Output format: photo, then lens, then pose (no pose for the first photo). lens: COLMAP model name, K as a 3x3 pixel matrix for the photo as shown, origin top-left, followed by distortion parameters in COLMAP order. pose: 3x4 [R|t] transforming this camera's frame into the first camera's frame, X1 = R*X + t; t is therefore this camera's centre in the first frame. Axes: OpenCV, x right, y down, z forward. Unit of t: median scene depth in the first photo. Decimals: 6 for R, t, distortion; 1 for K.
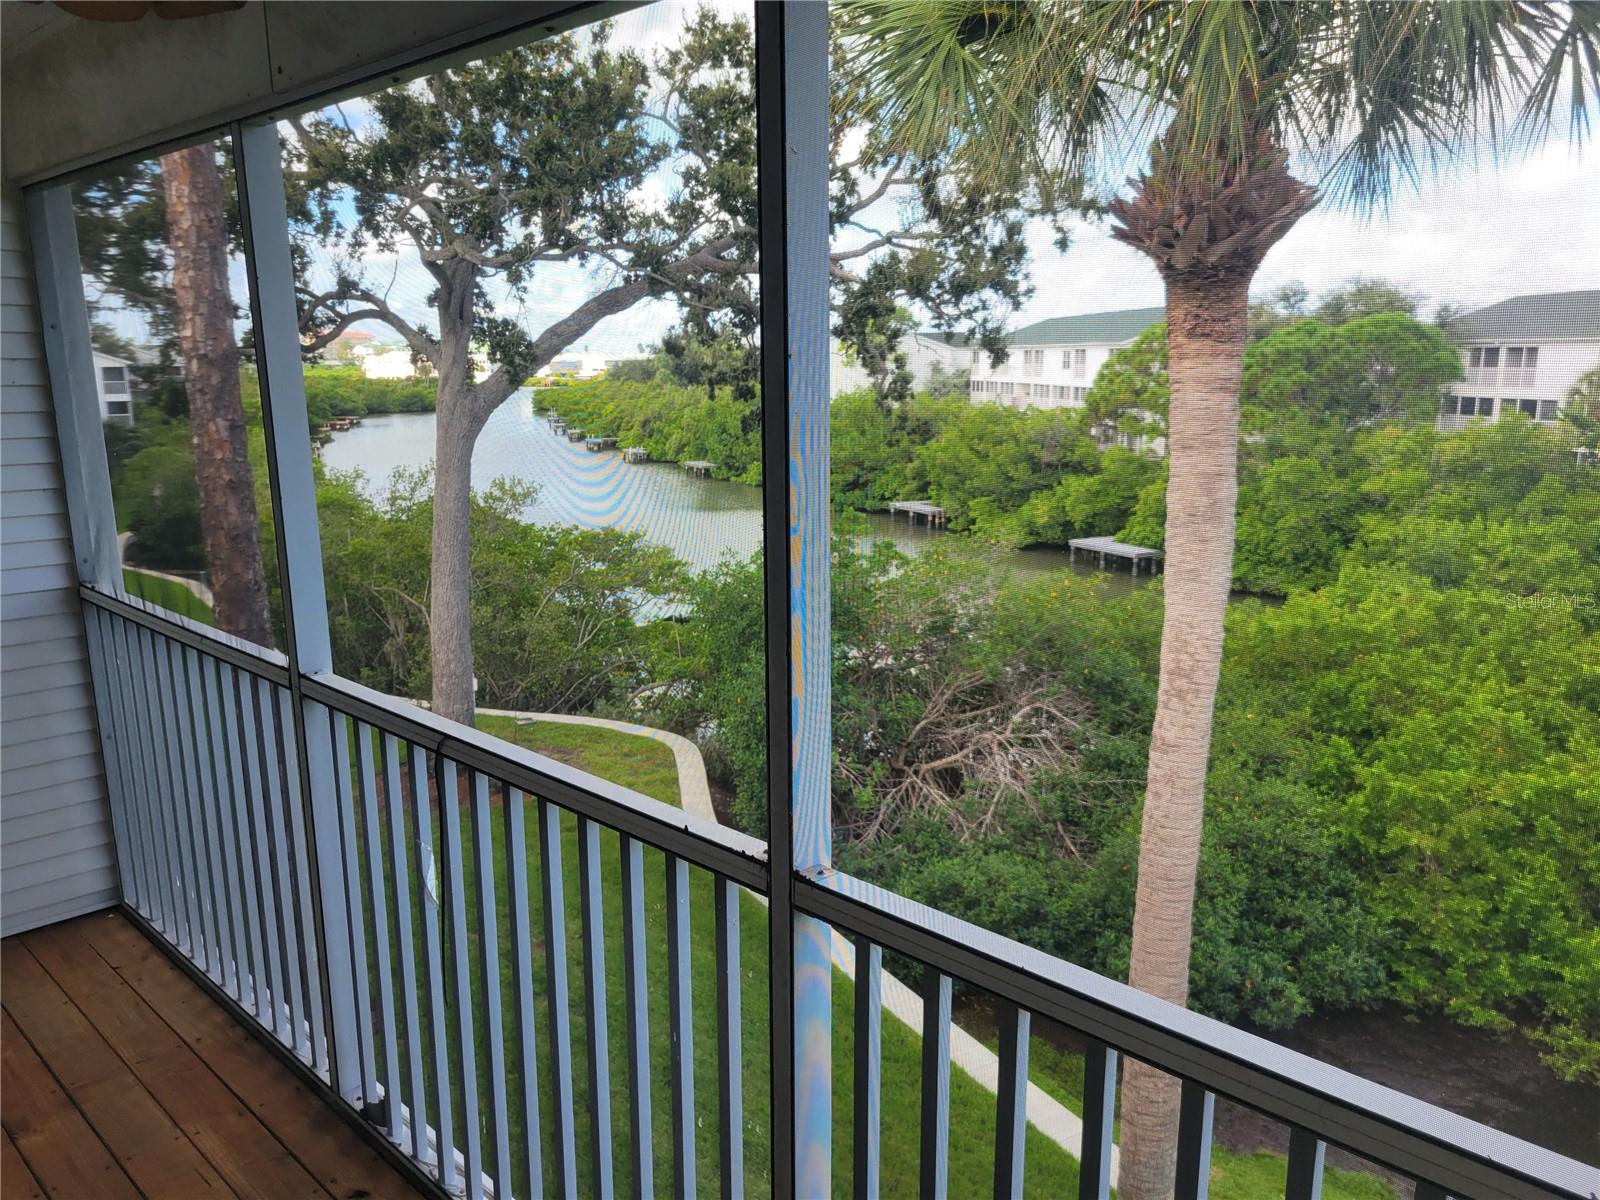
lens RADIAL K [[1198.3, 0, 804.9], [0, 1198.3, 624.6], [0, 0, 1]] dist [0.041686, -0.031745]
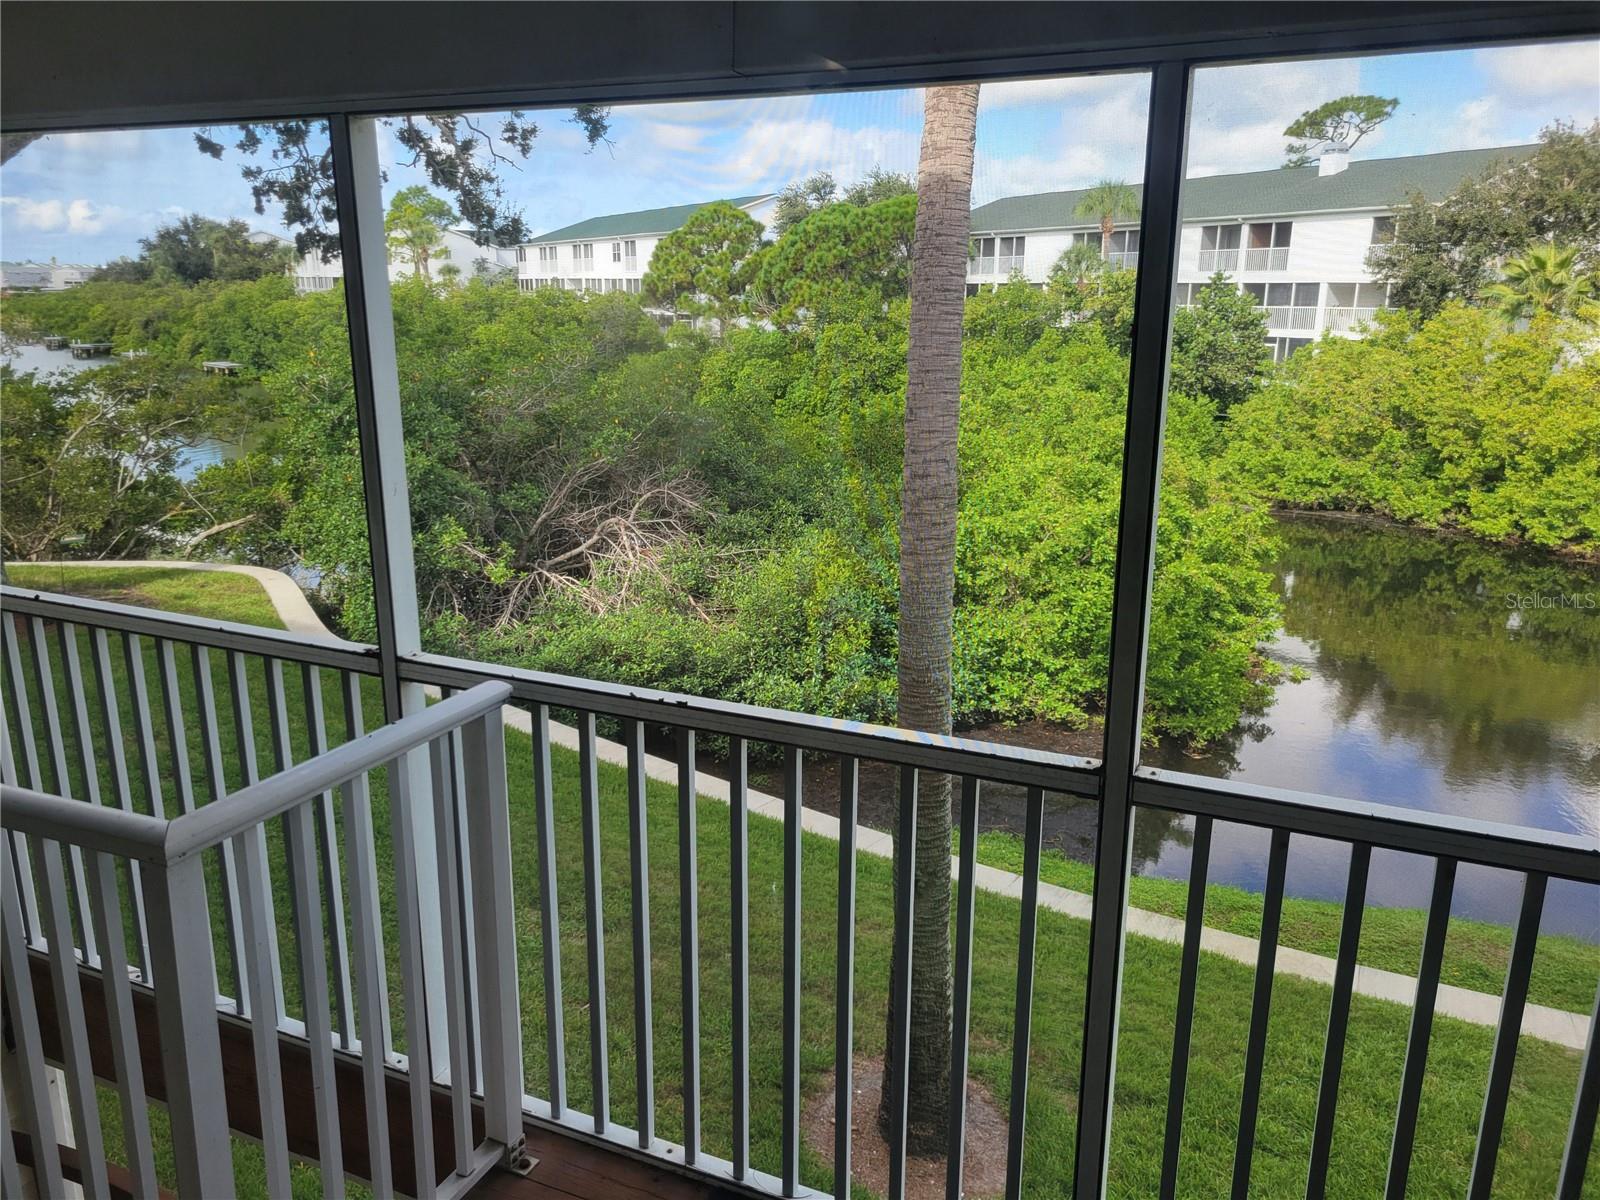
lens RADIAL K [[1188.1, 0, 782.8], [0, 1188.1, 594.7], [0, 0, 1]] dist [0.053952, -0.038815]
pose [[0.938156, -0.079822, 0.336885, -0.042720], [0.067056, 0.996526, 0.049382, 0.093182], [-0.339656, -0.023738, 0.940250, 0.019976]]
